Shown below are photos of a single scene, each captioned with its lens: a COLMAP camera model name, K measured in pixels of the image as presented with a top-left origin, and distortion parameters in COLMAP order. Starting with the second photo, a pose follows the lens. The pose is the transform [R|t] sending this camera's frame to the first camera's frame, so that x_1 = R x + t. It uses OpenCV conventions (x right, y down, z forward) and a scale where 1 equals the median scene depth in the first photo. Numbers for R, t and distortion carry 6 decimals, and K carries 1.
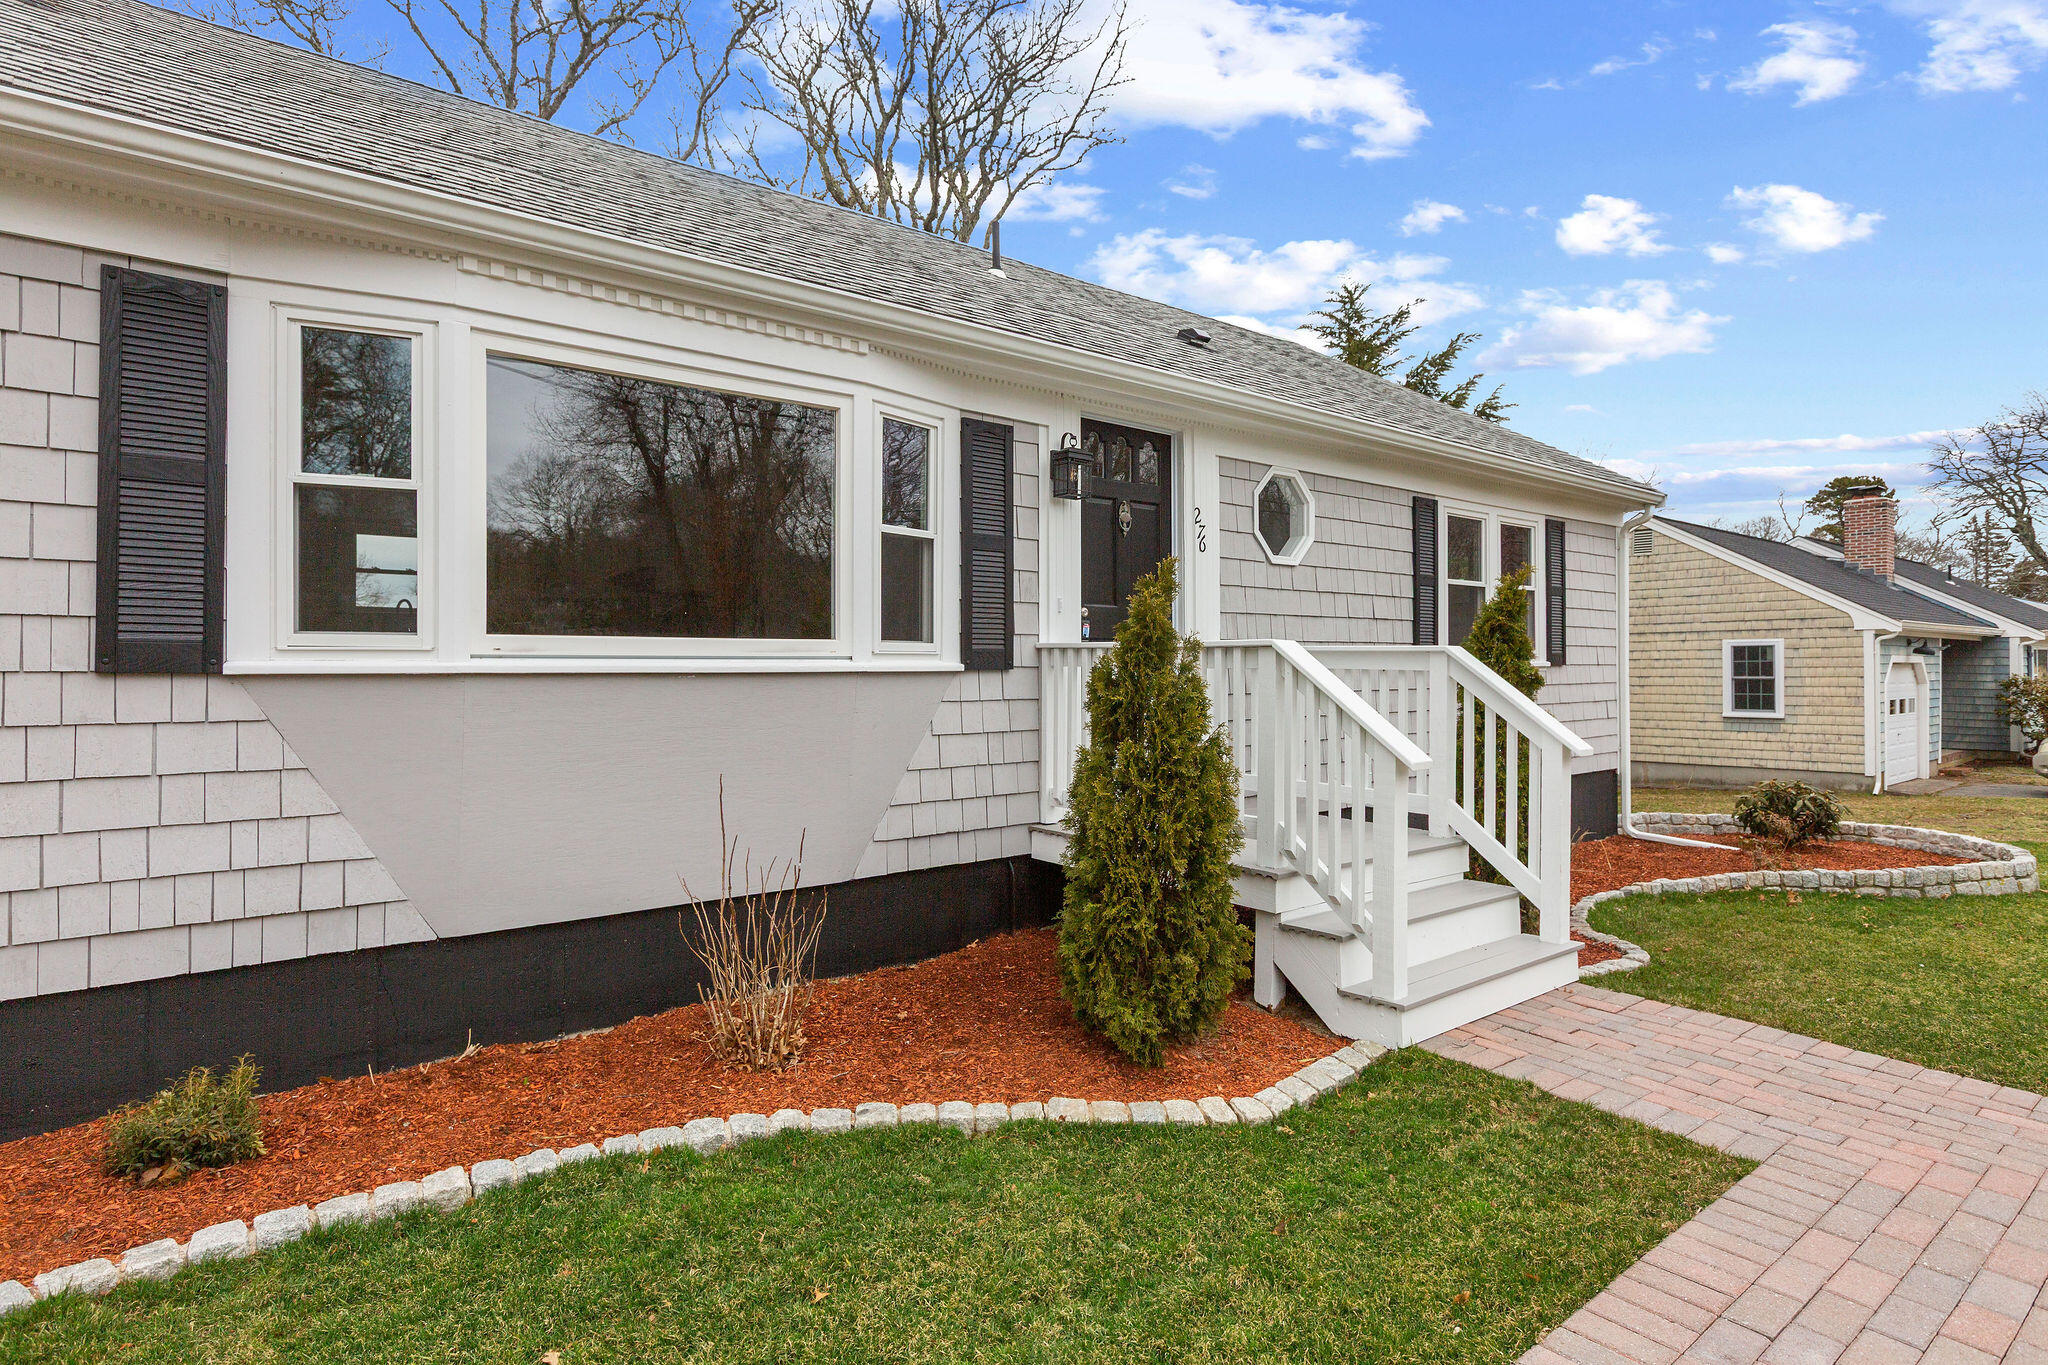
lens RADIAL K [[1066.3, 0, 1014.1], [0, 1066.3, 661.4], [0, 0, 1]] dist [-0.003699, 0.000060]
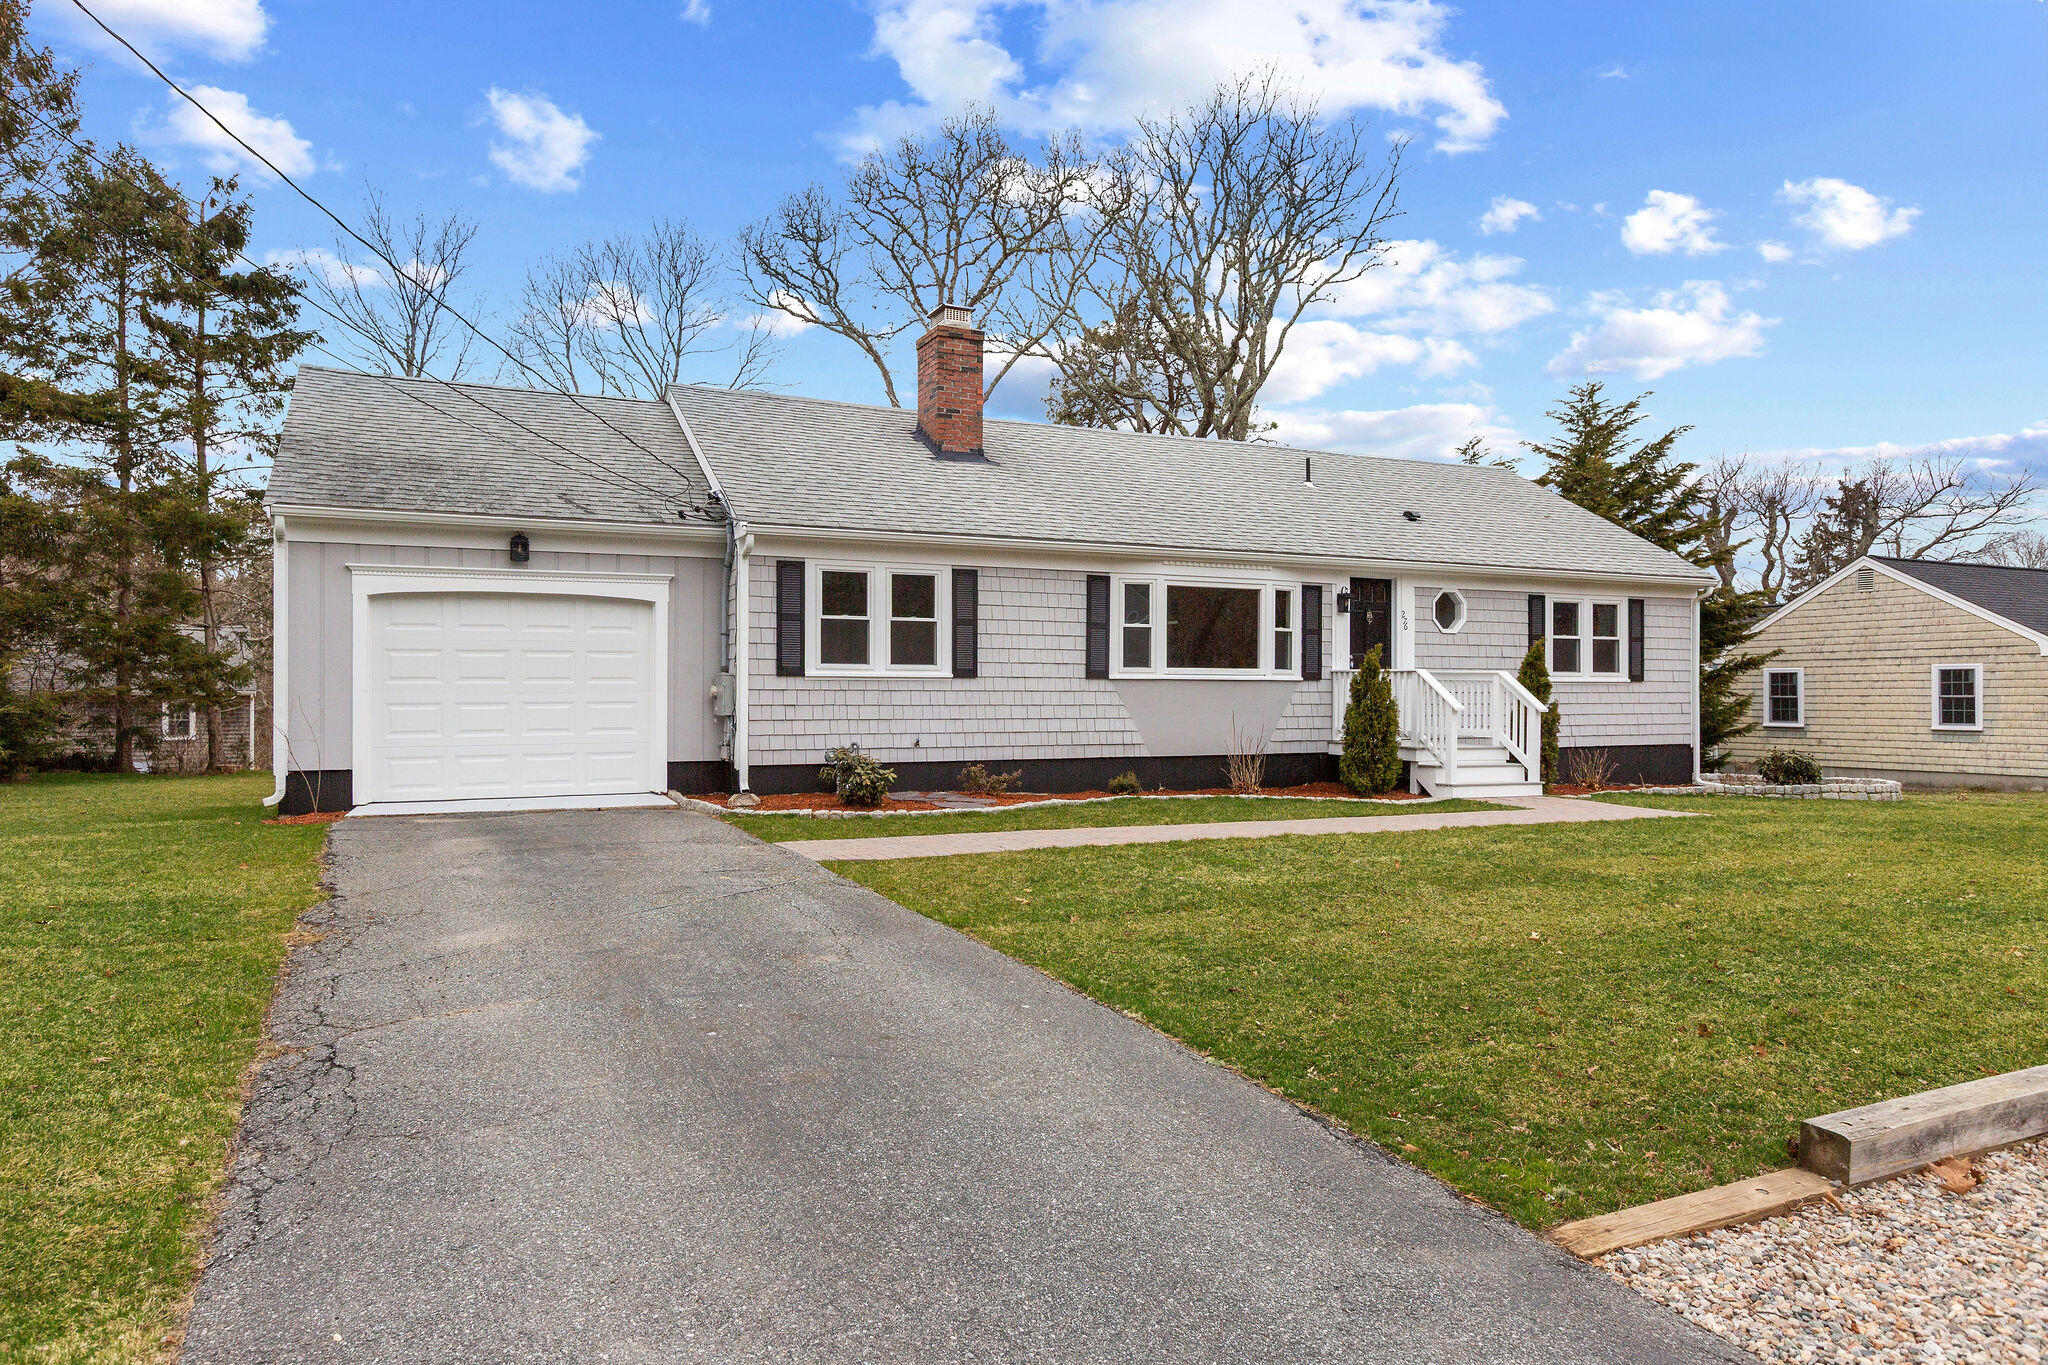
lens RADIAL K [[1230.9, 0, 961.3], [0, 1230.9, 695.8], [0, 0, 1]] dist [0.000228, 0.001465]
pose [[0.967251, 0.004348, -0.253784, -0.088844], [-0.002547, 0.999969, 0.007425, 0.026123], [0.253809, -0.006536, 0.967232, -2.116463]]
